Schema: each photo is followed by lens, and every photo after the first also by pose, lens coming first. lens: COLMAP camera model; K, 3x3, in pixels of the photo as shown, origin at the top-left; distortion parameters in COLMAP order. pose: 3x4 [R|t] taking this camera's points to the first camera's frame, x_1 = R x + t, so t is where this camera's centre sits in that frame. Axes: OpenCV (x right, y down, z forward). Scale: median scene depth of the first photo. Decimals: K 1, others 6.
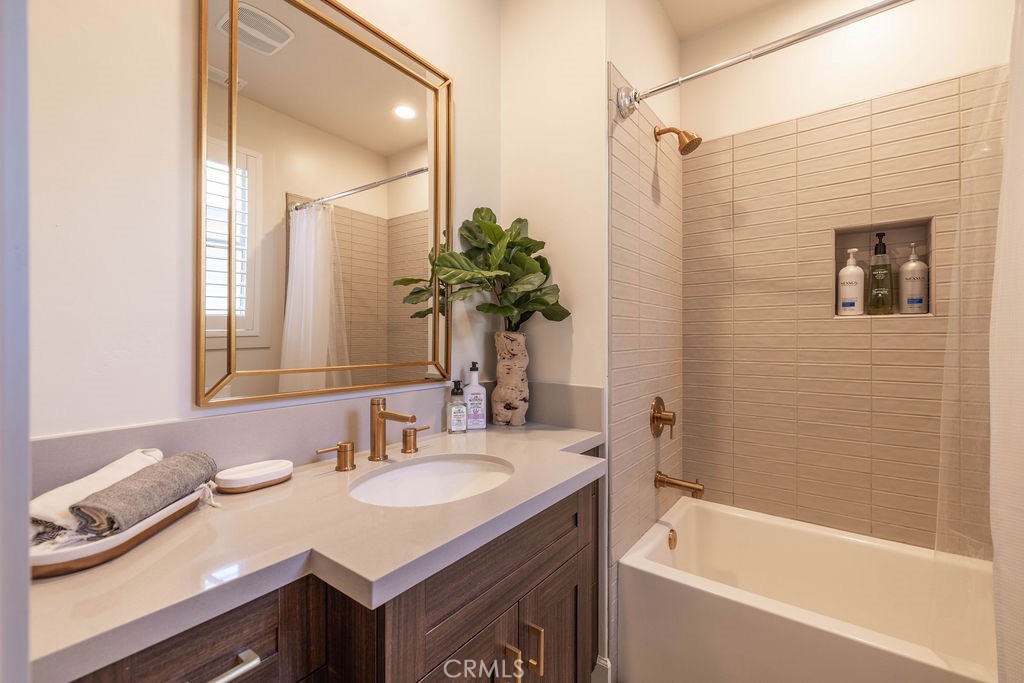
lens RADIAL K [[430.0, 0, 511.7], [0, 430.0, 339.0], [0, 0, 1]] dist [0.029735, 0.000096]
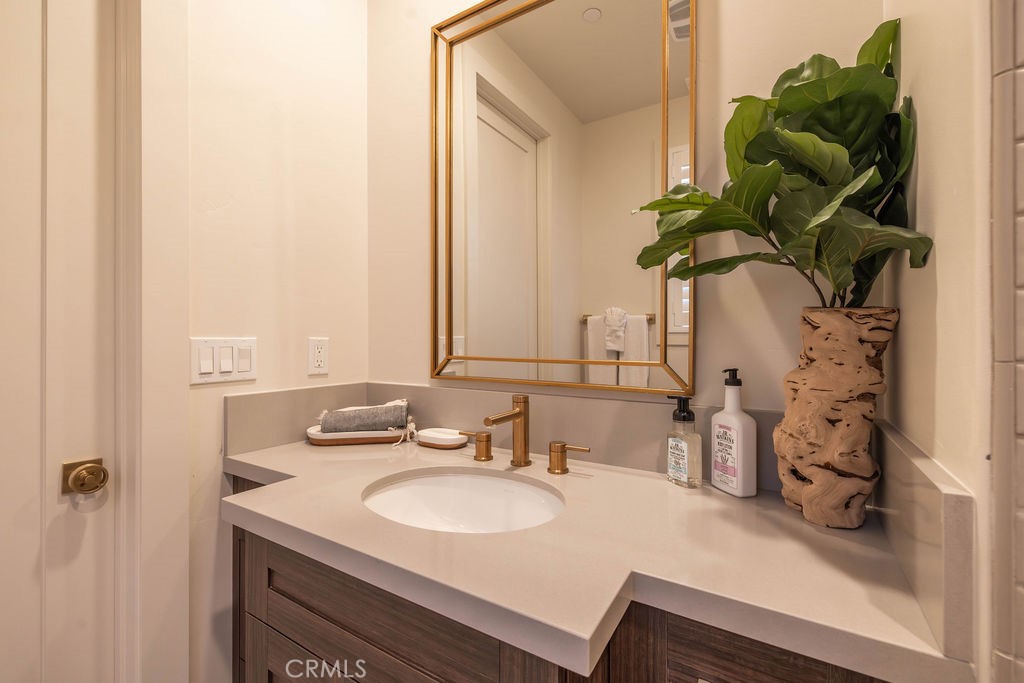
lens RADIAL K [[453.5, 0, 509.9], [0, 453.5, 323.5], [0, 0, 1]] dist [-0.002397, -0.000056]
pose [[0.051827, -0.016471, -0.998520, 0.462577], [0.025943, 0.999549, -0.015142, -0.002743], [0.998319, -0.025120, 0.052230, 0.667521]]
